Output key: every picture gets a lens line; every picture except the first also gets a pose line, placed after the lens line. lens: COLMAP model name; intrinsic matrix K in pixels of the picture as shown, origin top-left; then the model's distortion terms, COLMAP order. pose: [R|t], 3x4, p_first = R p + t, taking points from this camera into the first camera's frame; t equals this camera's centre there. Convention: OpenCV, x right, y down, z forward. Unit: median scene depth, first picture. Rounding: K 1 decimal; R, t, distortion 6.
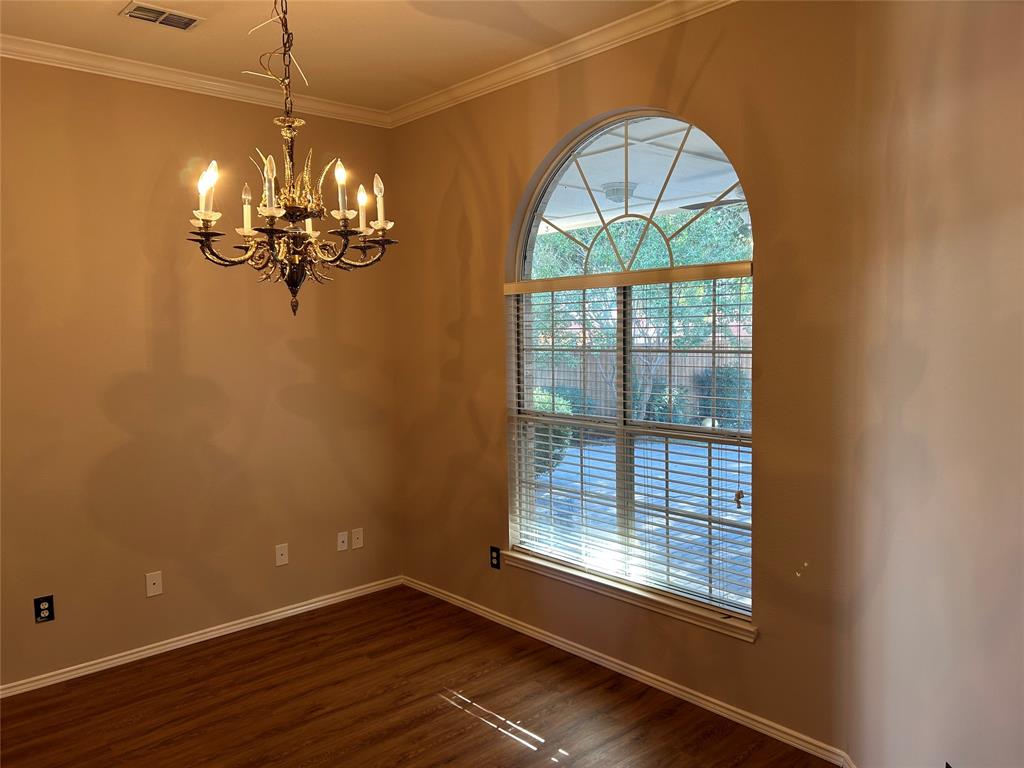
lens RADIAL K [[766.6, 0, 507.1], [0, 766.6, 380.0], [0, 0, 1]] dist [0.068264, -0.094636]
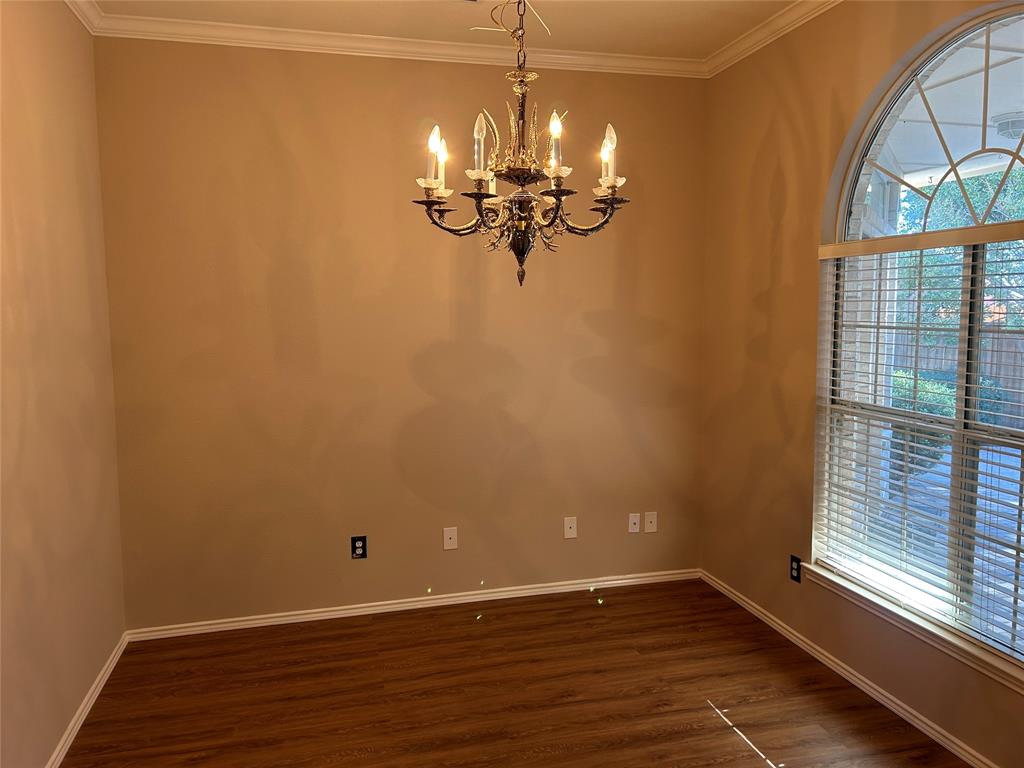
lens RADIAL K [[766.6, 0, 507.1], [0, 766.6, 380.0], [0, 0, 1]] dist [0.068264, -0.094636]
pose [[0.885544, 0.052392, -0.461591, 0.097116], [-0.035820, 0.998363, 0.044598, -0.006679], [0.463172, -0.022960, 0.885971, 0.103052]]
